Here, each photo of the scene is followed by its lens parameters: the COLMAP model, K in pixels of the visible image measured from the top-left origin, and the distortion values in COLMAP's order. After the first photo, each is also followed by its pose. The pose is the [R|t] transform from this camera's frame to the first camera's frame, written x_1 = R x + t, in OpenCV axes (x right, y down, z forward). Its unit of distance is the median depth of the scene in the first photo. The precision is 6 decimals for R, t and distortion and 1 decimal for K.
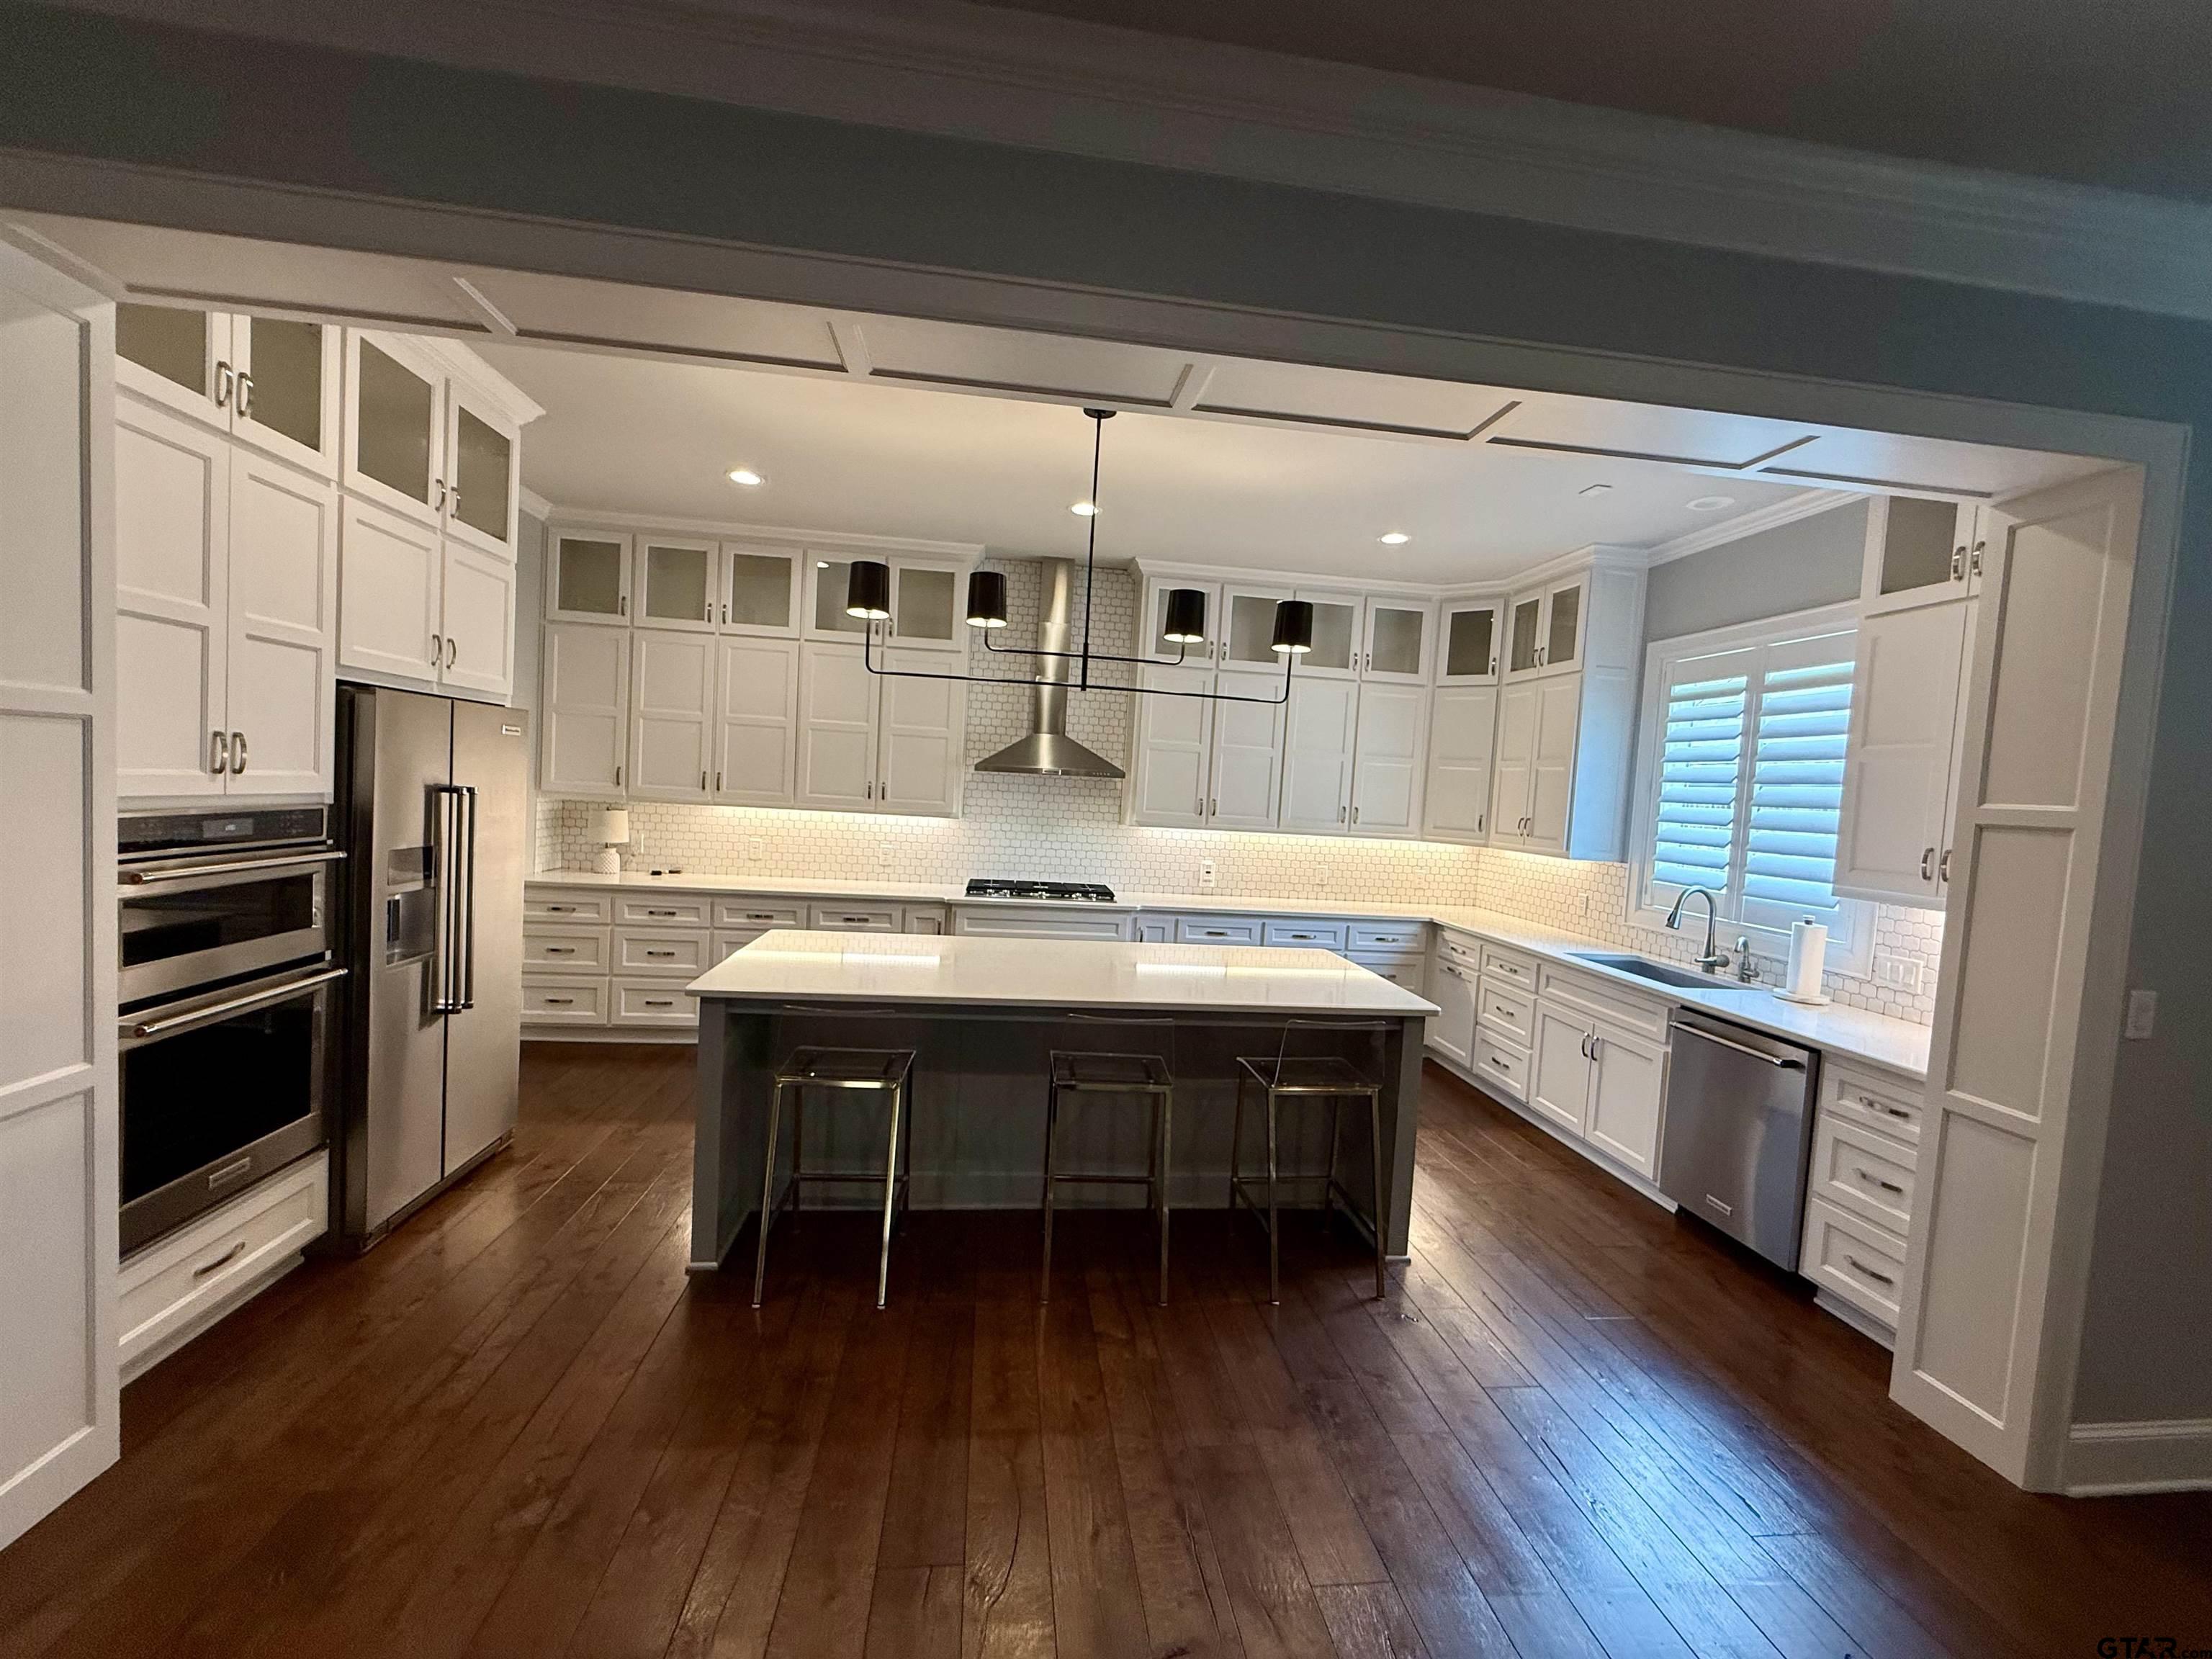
lens RADIAL K [[883.6, 0, 1106.0], [0, 883.6, 829.5], [0, 0, 1]] dist [-0.001151, -0.000084]
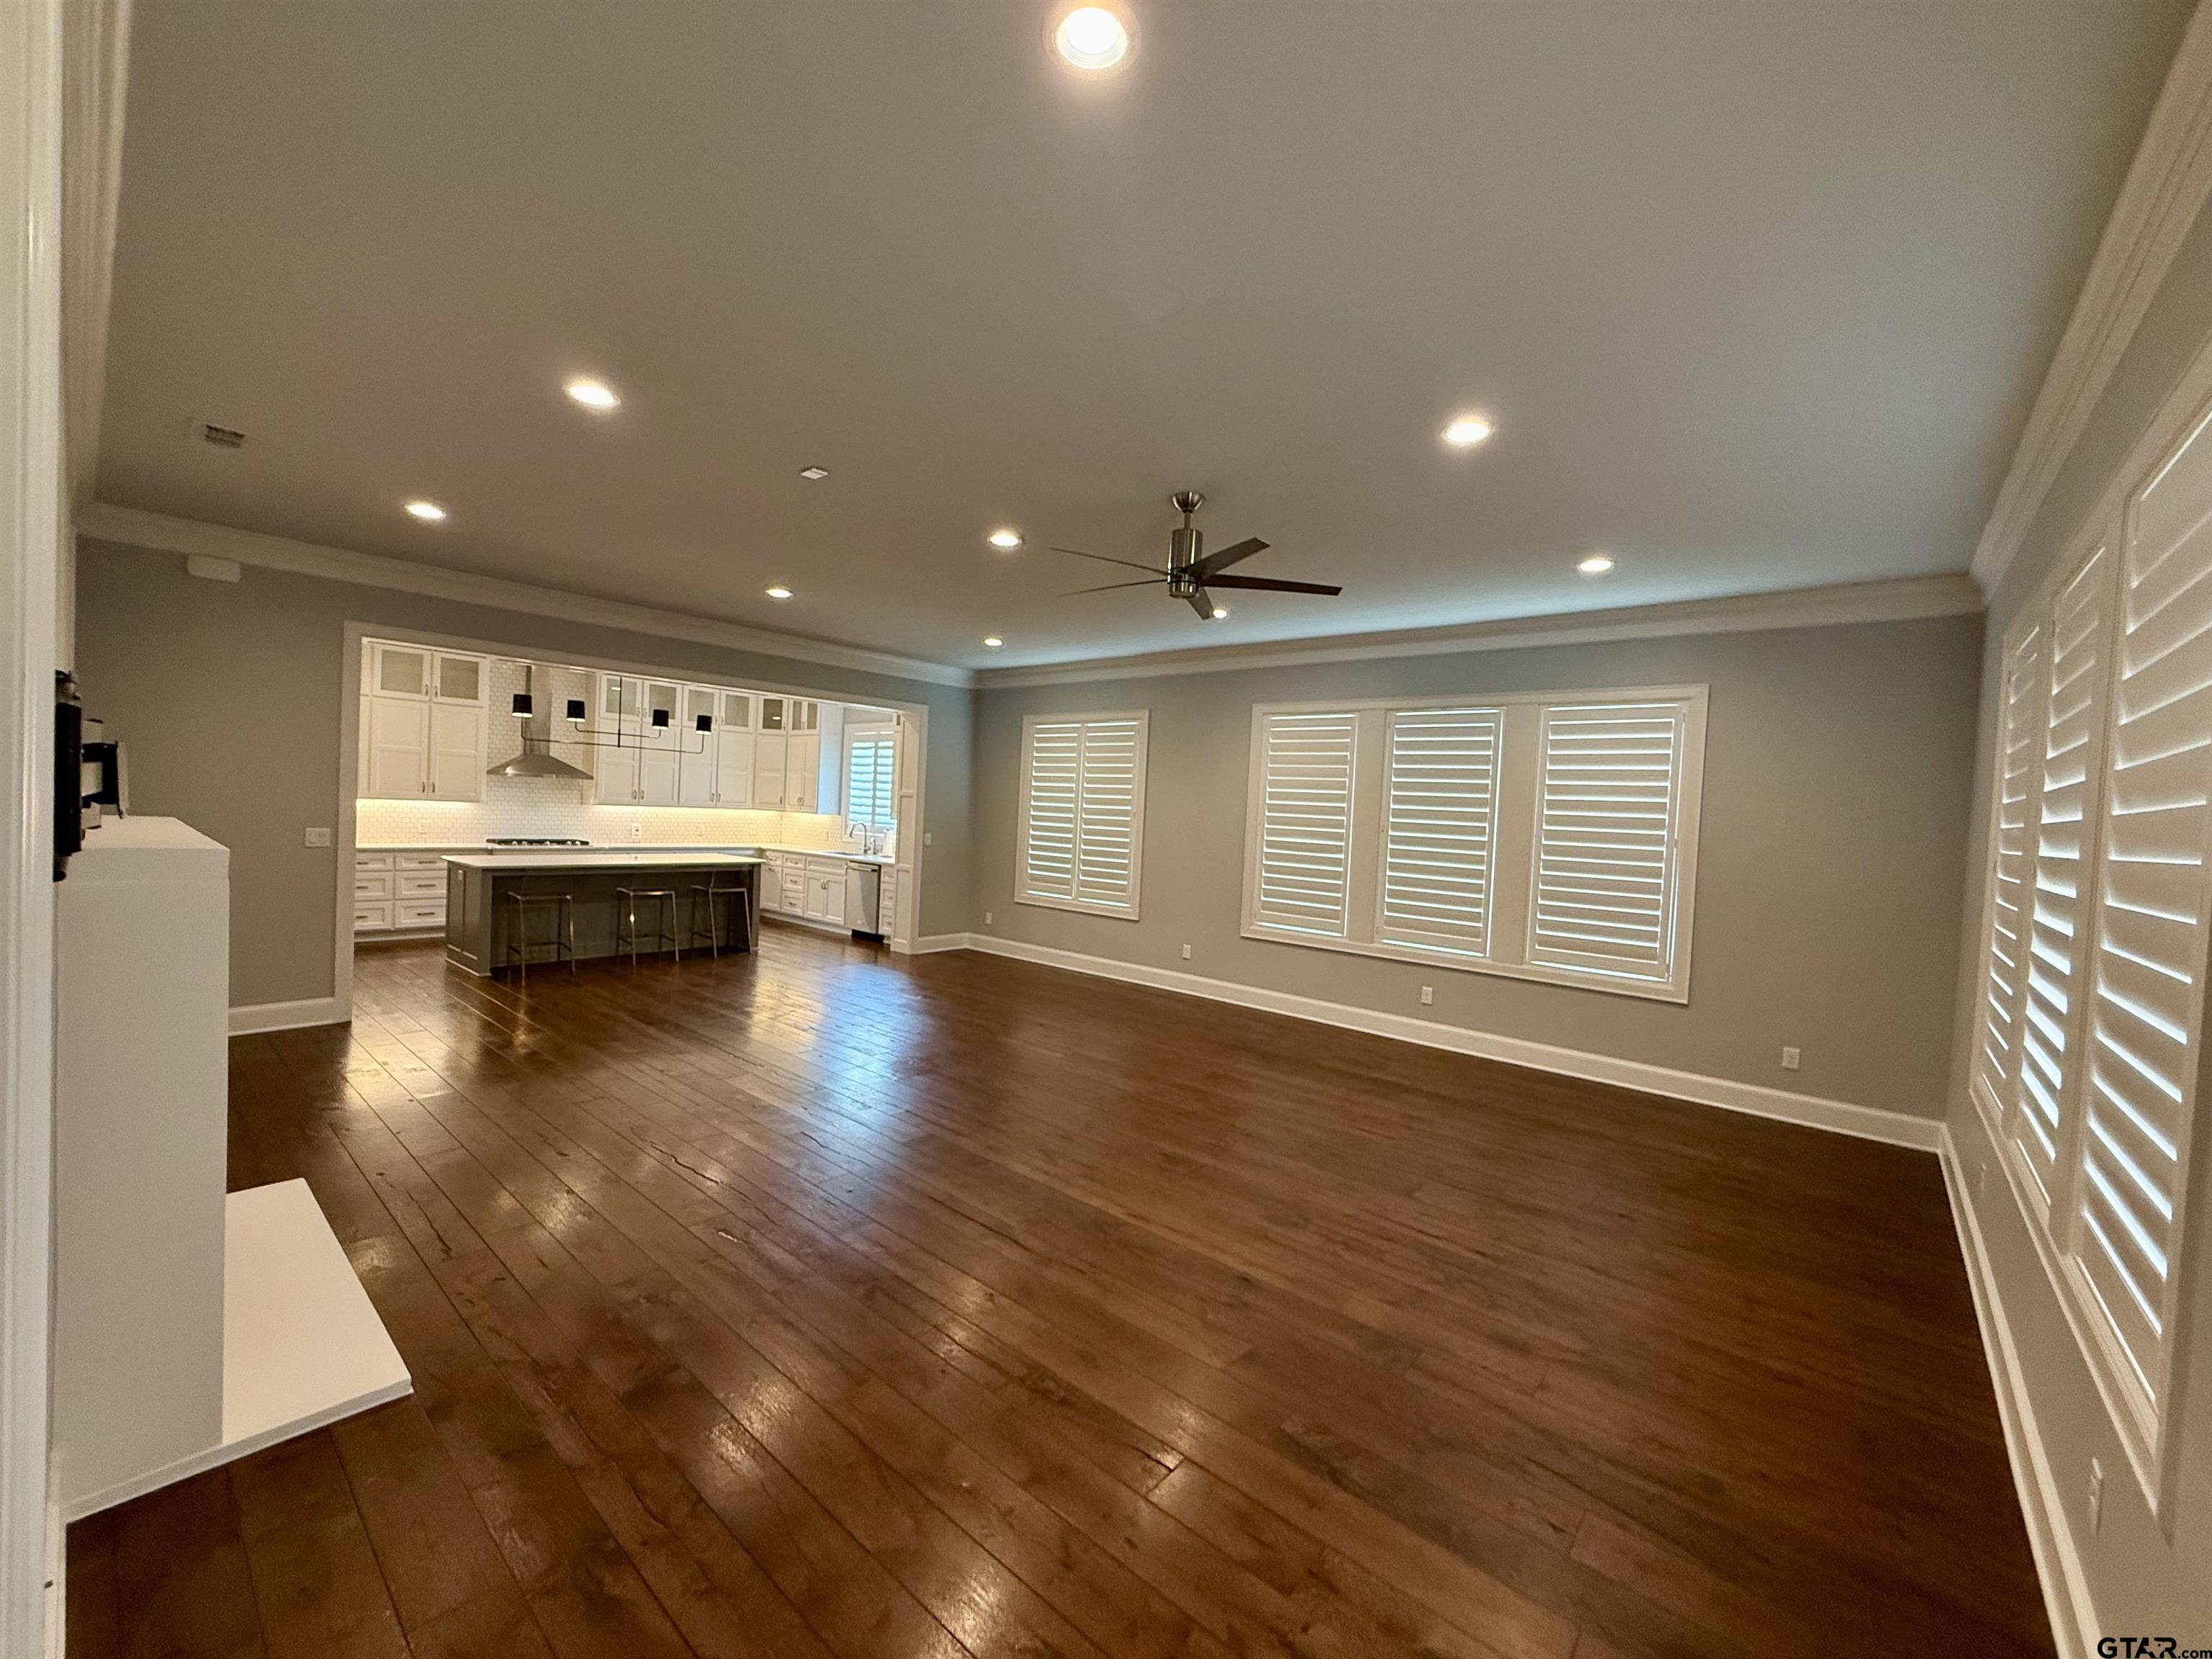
lens RADIAL K [[883.6, 0, 1106.0], [0, 883.6, 829.5], [0, 0, 1]] dist [-0.001151, -0.000084]
pose [[0.739350, -0.039765, 0.672146, -0.554563], [0.029033, 0.999209, 0.027178, 0.035892], [-0.672695, -0.000580, 0.739920, -1.419922]]
